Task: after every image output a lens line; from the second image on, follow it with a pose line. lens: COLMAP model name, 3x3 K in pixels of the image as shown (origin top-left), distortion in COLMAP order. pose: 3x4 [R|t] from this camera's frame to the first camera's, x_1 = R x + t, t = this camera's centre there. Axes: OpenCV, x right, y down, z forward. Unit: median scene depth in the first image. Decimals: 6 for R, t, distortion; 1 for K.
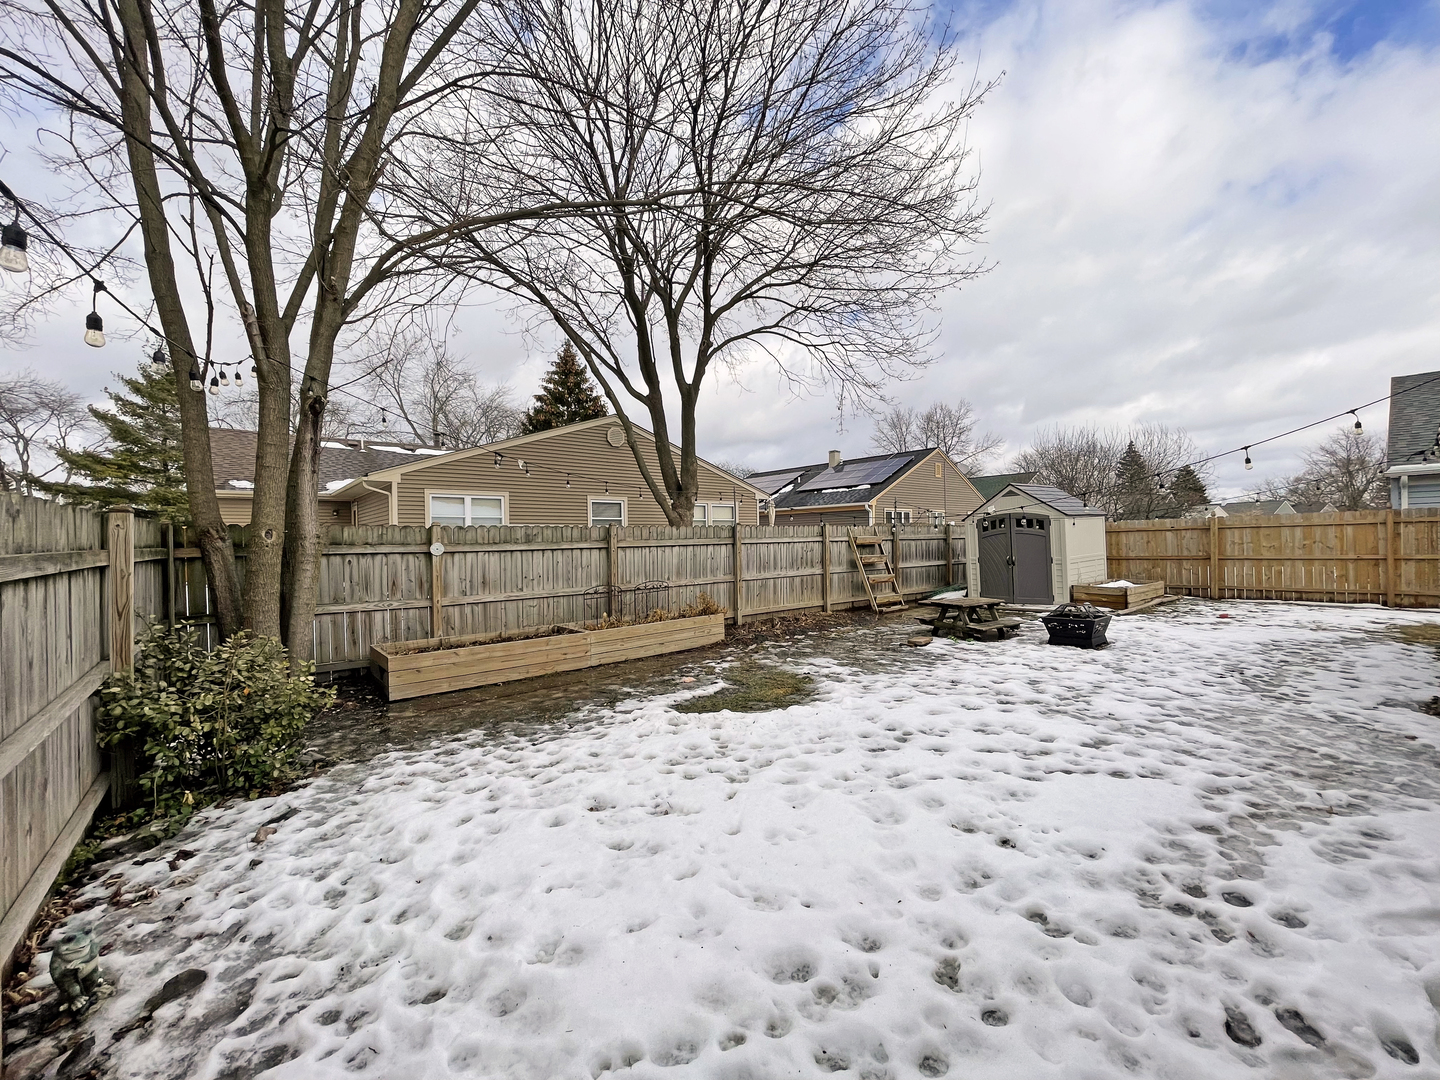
lens RADIAL K [[580.6, 0, 713.8], [0, 580.6, 542.5], [0, 0, 1]] dist [-0.000863, -0.000380]
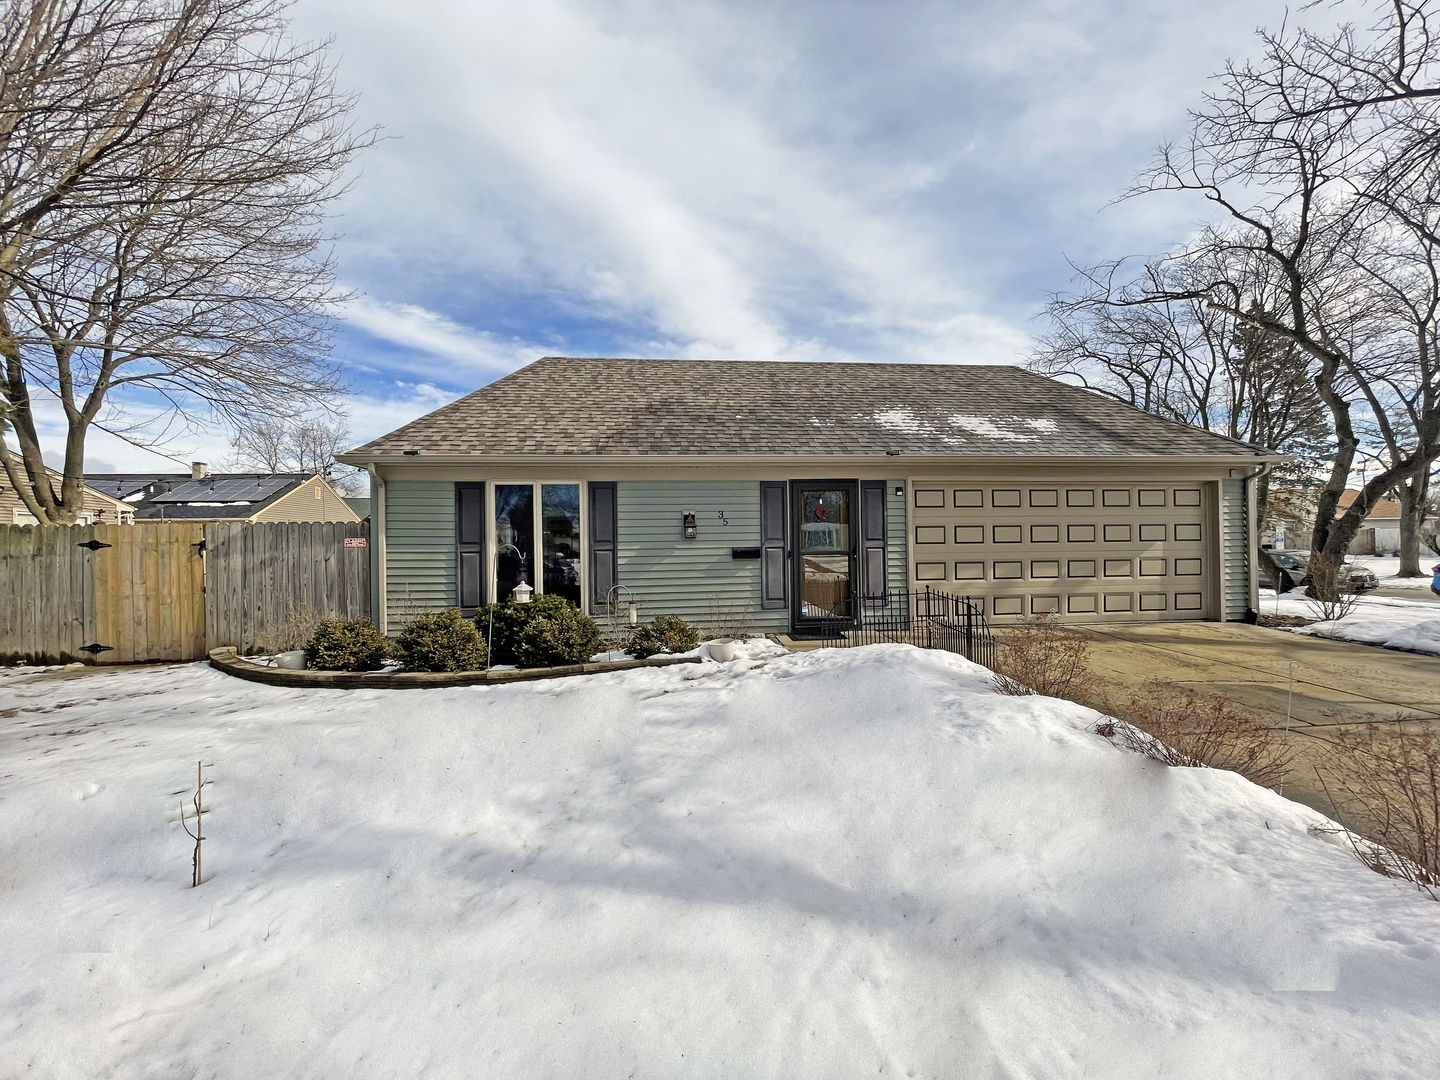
lens RADIAL K [[577.2, 0, 713.8], [0, 577.2, 541.1], [0, 0, 1]] dist [0.001244, -0.000550]
pose [[0.559168, 0.011957, 0.828968, -0.378512], [0.011799, 0.999680, -0.022379, 0.029633], [-0.828970, 0.022295, 0.558848, -0.909754]]
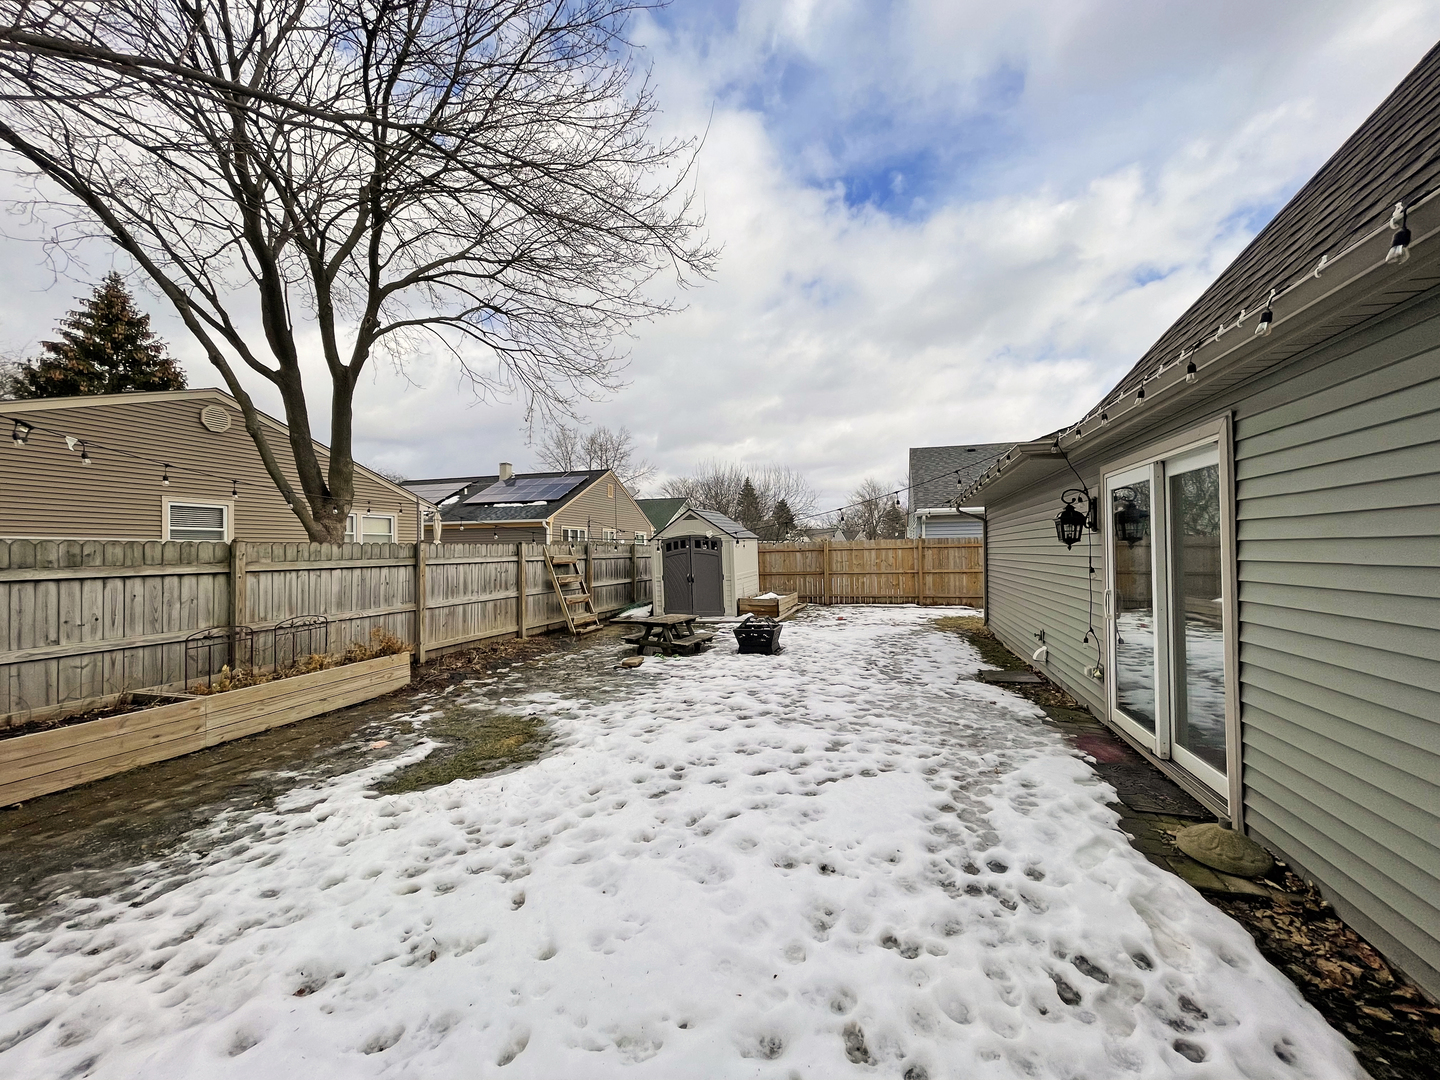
lens RADIAL K [[580.6, 0, 713.8], [0, 580.6, 542.5], [0, 0, 1]] dist [-0.000863, -0.000380]
pose [[0.838706, 0.014299, 0.544396, -0.065929], [0.000668, 0.999627, -0.027286, -0.007973], [-0.544584, 0.023249, 0.838384, 0.070959]]
